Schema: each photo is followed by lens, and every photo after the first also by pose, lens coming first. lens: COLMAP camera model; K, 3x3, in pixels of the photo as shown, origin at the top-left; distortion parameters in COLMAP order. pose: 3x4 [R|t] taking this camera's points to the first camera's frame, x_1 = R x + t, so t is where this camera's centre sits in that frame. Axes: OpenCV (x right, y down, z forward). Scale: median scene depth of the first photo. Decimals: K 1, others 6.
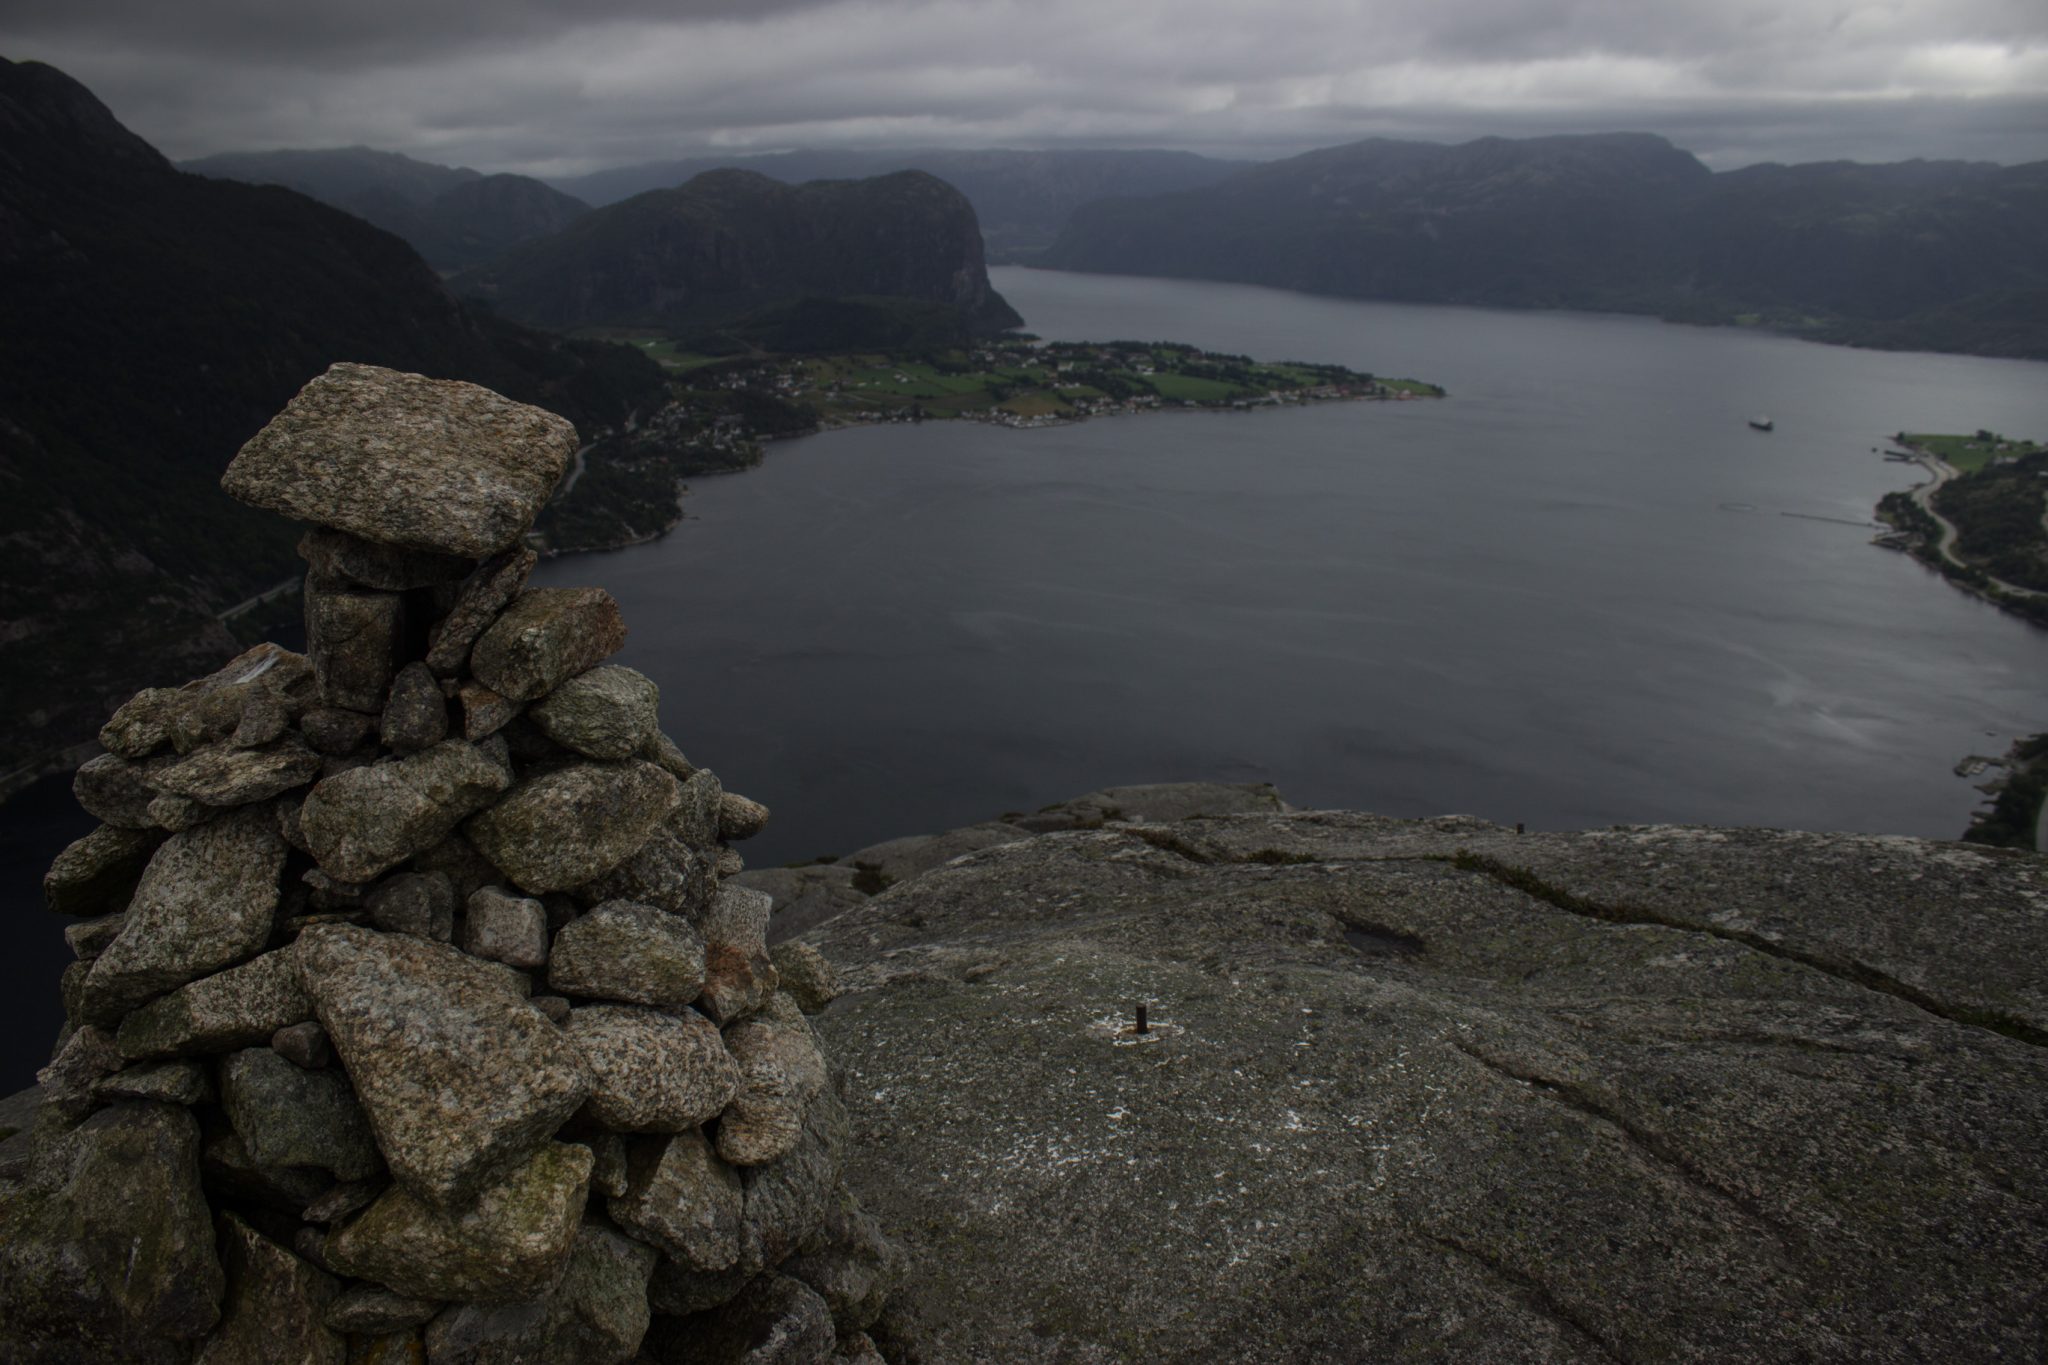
lens RADIAL K [[1745.2, 0, 1018.0], [0, 1745.2, 669.7], [0, 0, 1]] dist [-0.166105, 0.161790]
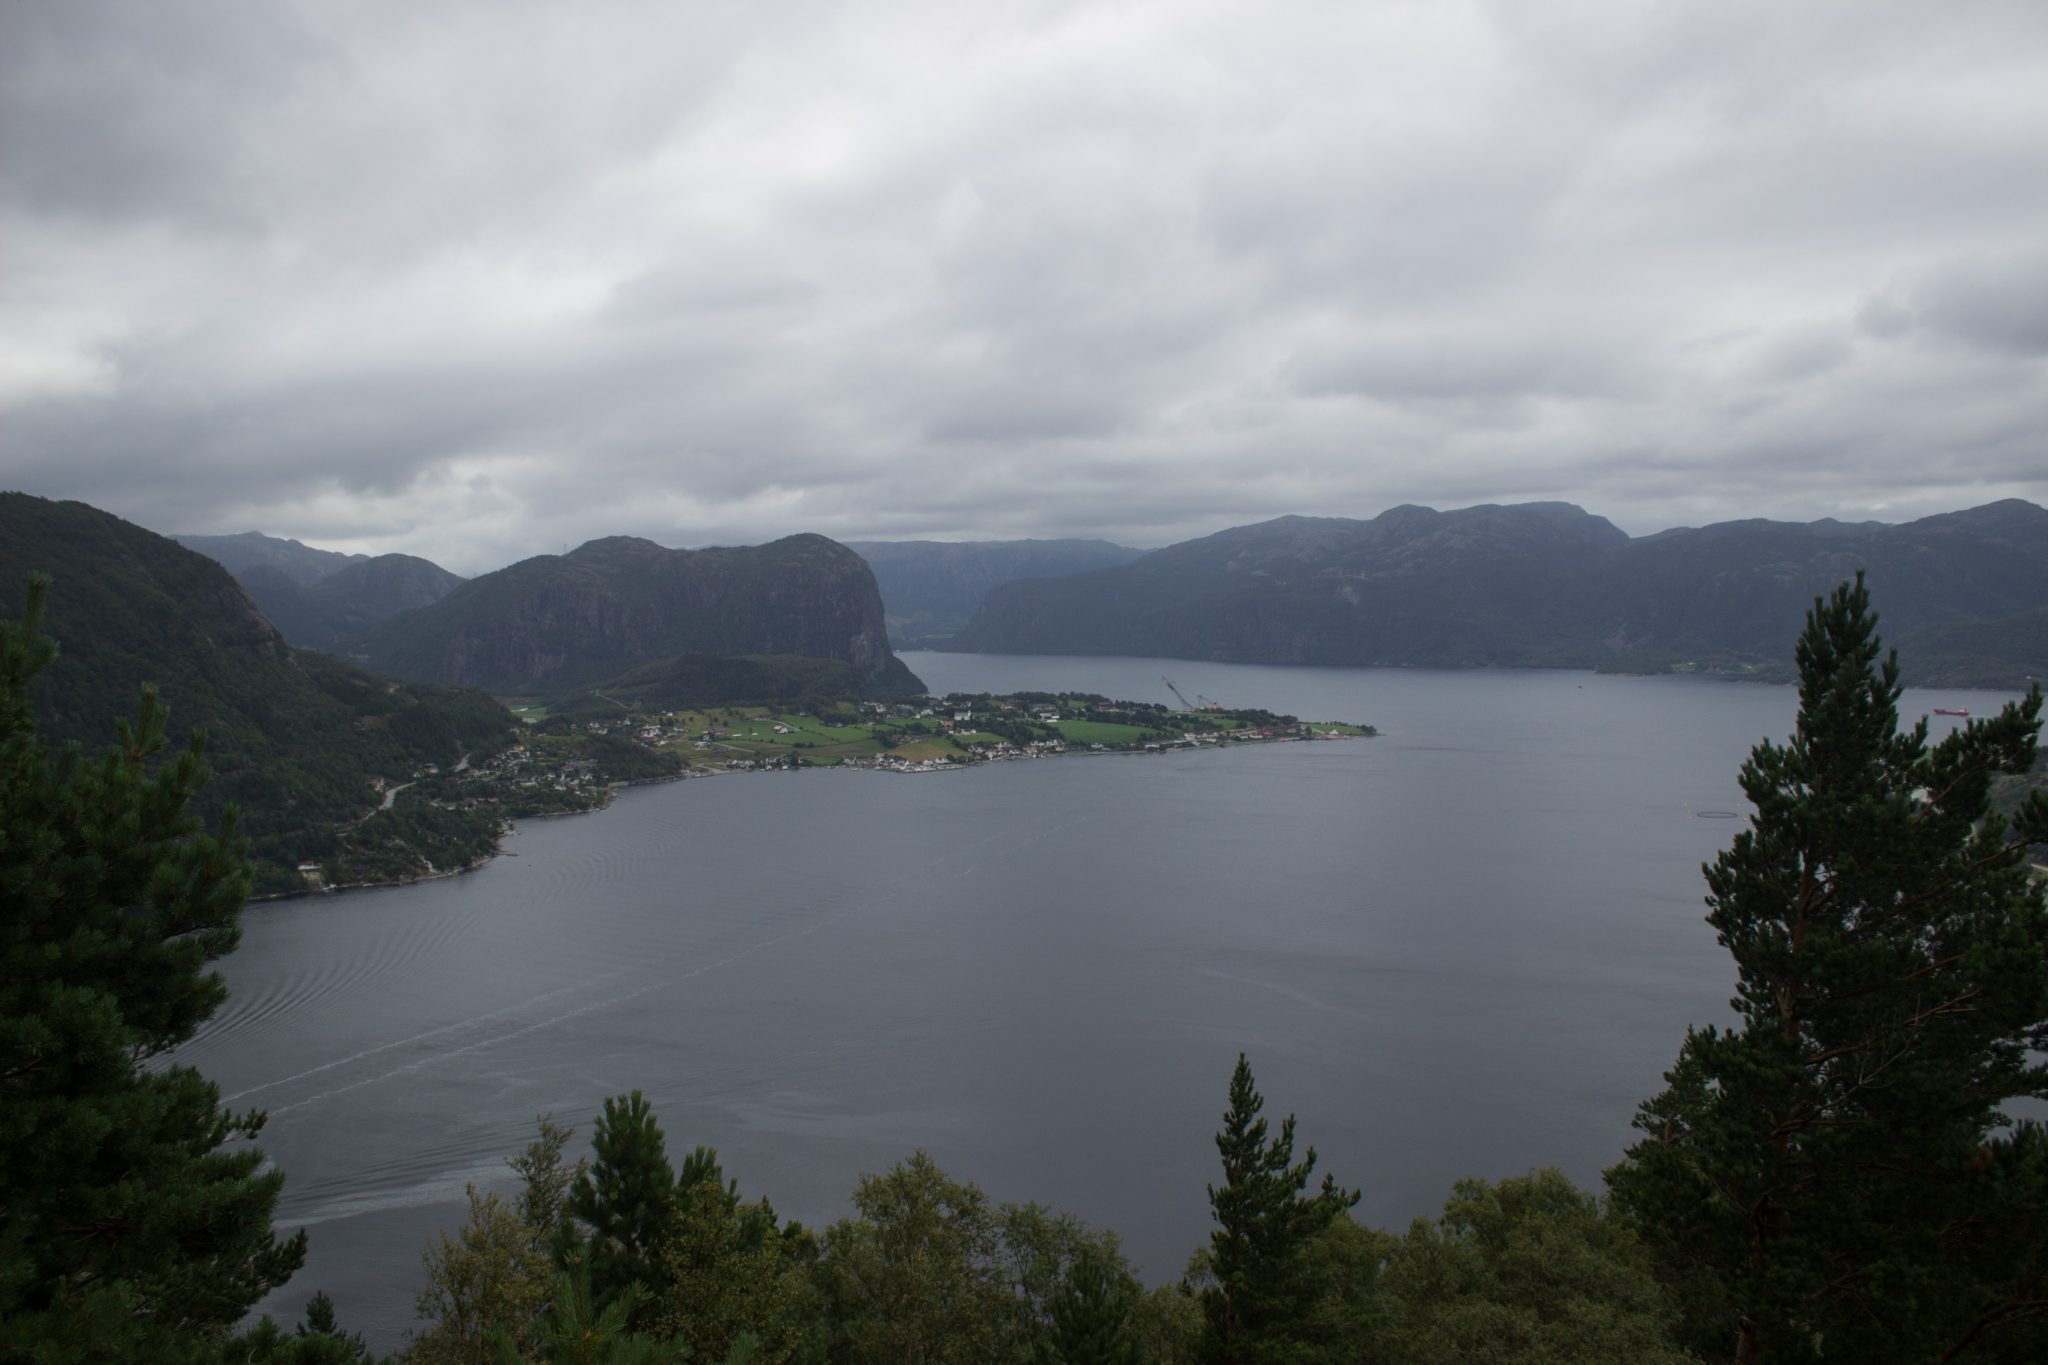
lens RADIAL K [[1745.2, 0, 1018.0], [0, 1745.2, 669.7], [0, 0, 1]] dist [-0.166105, 0.161790]
pose [[0.999092, -0.017123, 0.039005, 0.021976], [0.025925, 0.970970, -0.237793, 0.022317], [-0.033801, 0.238589, 0.970532, 0.103827]]
